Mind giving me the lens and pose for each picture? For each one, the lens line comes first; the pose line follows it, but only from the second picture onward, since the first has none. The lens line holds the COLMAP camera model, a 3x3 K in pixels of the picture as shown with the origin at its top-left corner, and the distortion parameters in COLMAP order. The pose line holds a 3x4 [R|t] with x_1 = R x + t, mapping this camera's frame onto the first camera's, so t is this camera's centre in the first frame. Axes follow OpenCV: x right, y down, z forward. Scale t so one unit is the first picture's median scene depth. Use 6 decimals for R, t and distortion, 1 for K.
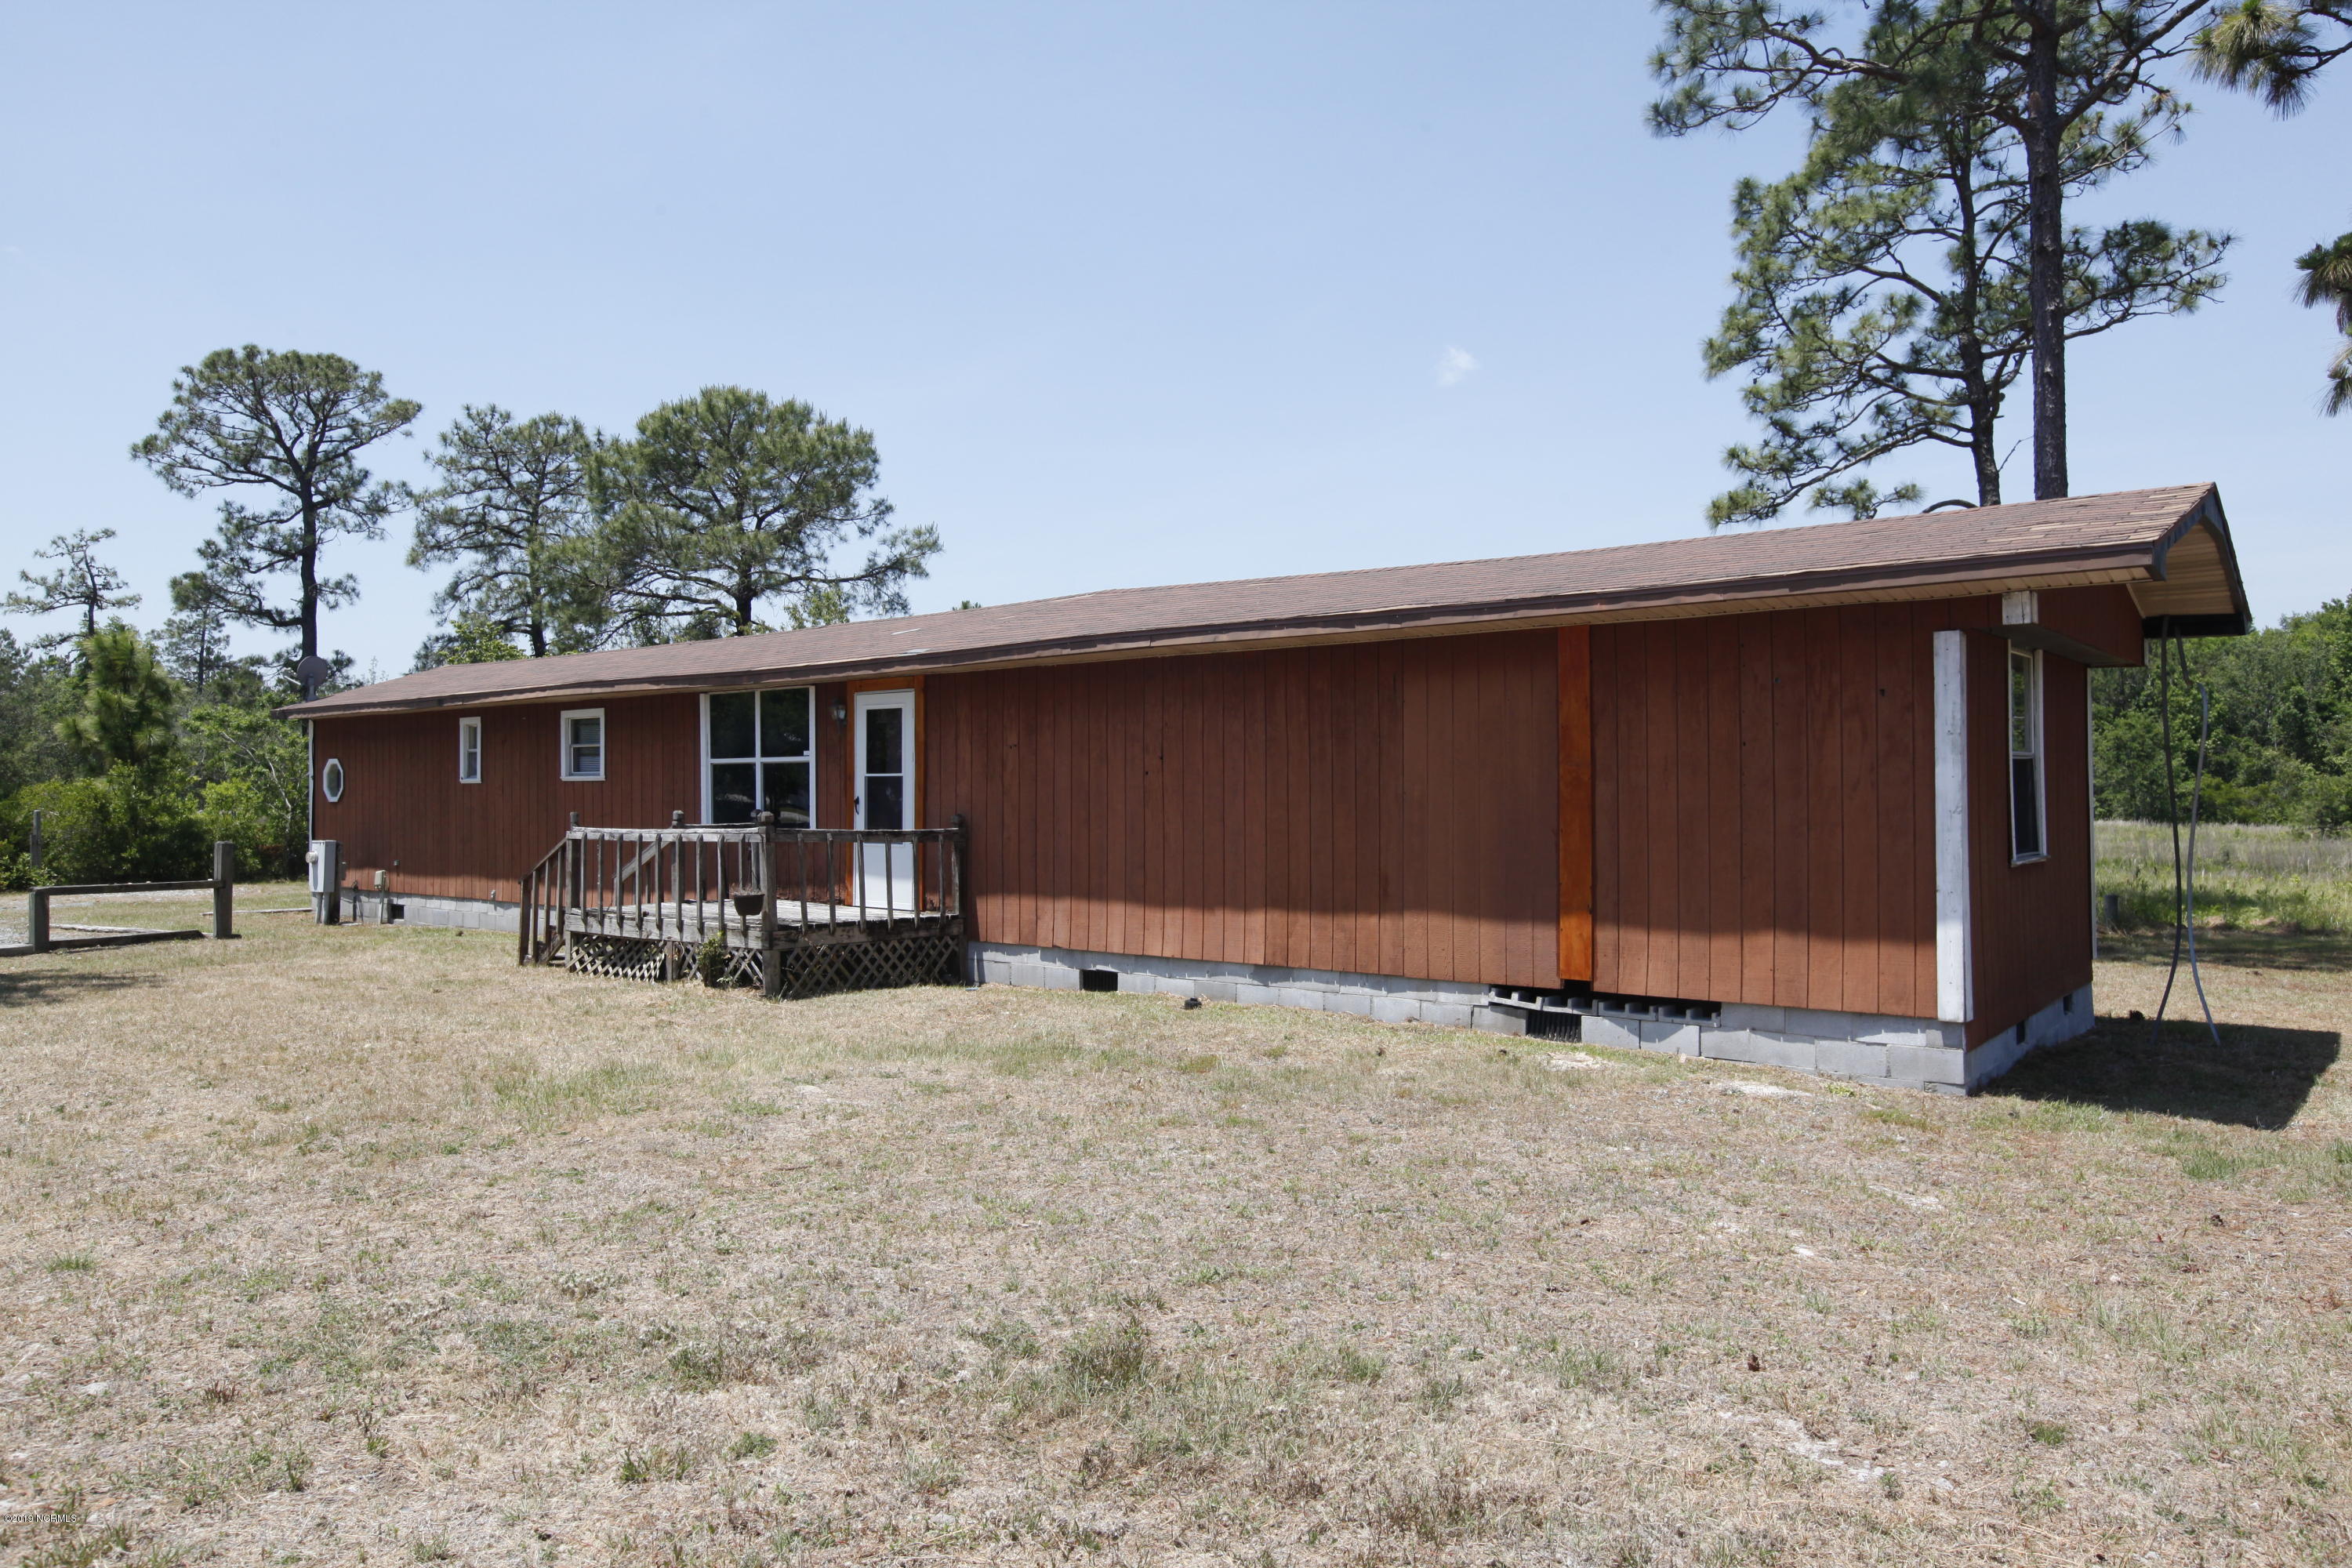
lens RADIAL K [[1573.6, 0, 1162.4], [0, 1573.6, 777.9], [0, 0, 1]] dist [-0.002990, 0.010713]
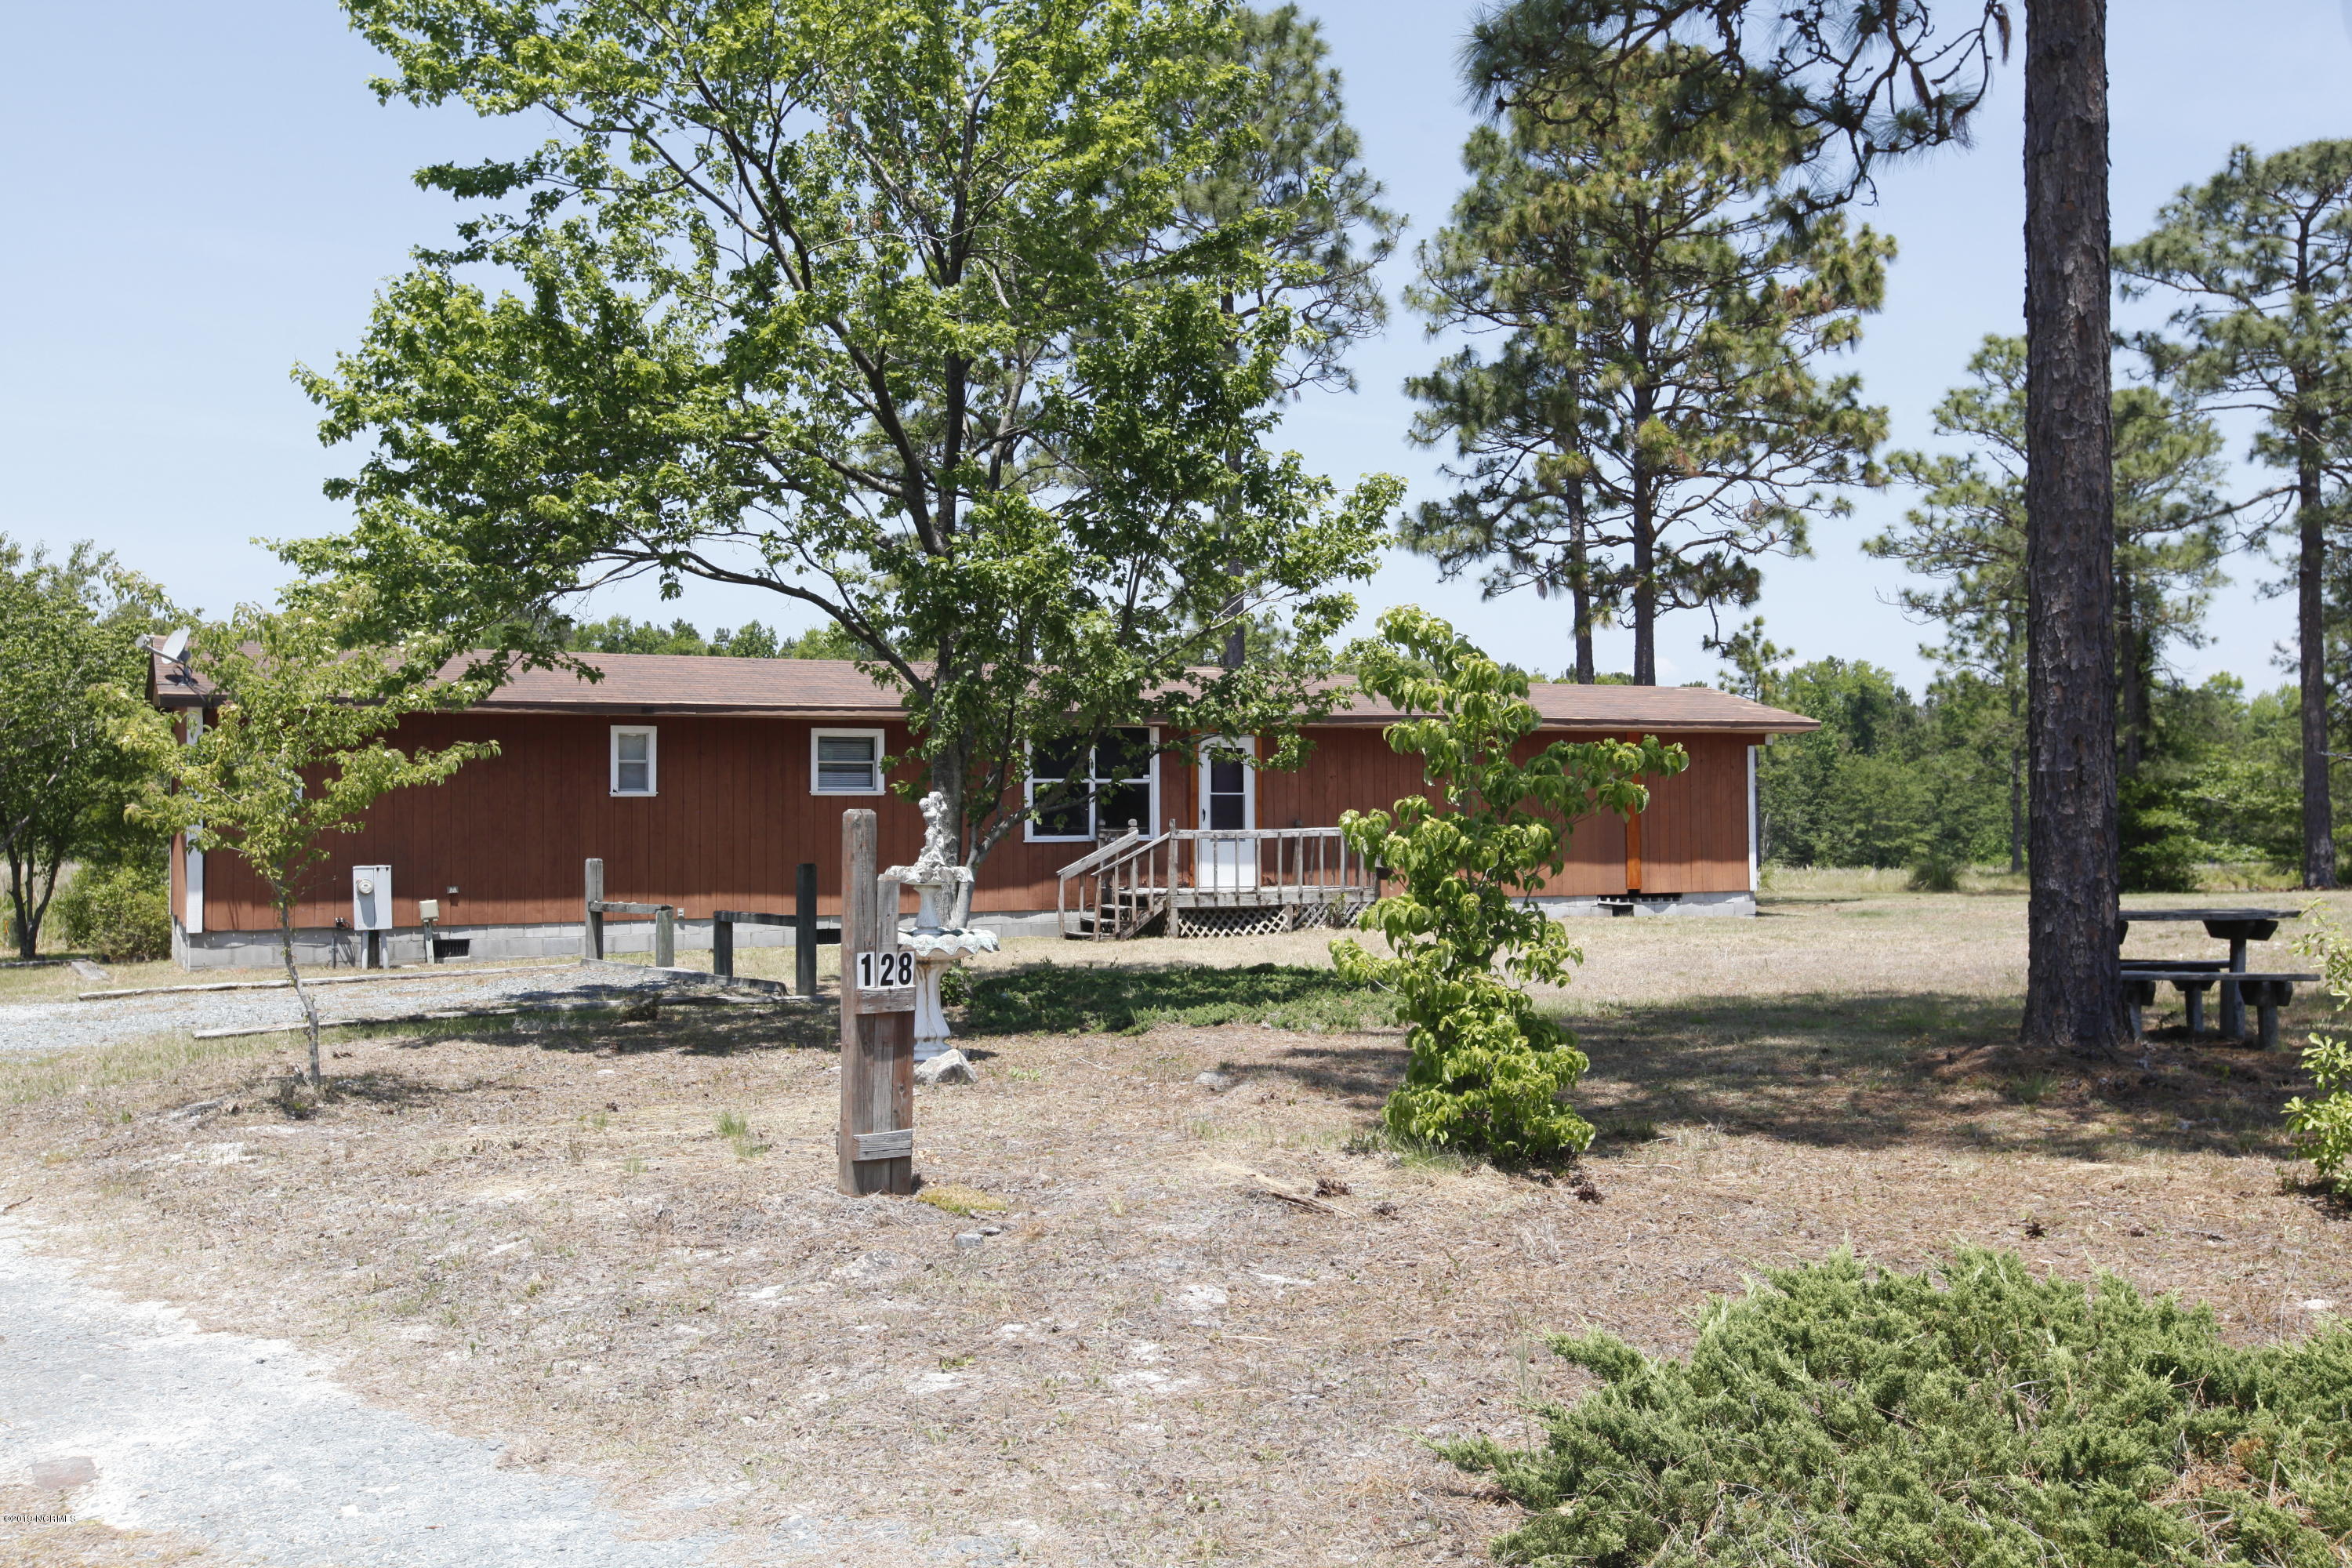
lens RADIAL K [[2042.1, 0, 1107.5], [0, 2042.1, 802.0], [0, 0, 1]] dist [0.054338, 0.003583]
pose [[0.419577, 0.009234, 0.907673, -1.912863], [-0.002658, 0.999956, -0.008944, 0.022547], [-0.907716, 0.001340, 0.419583, 0.317764]]
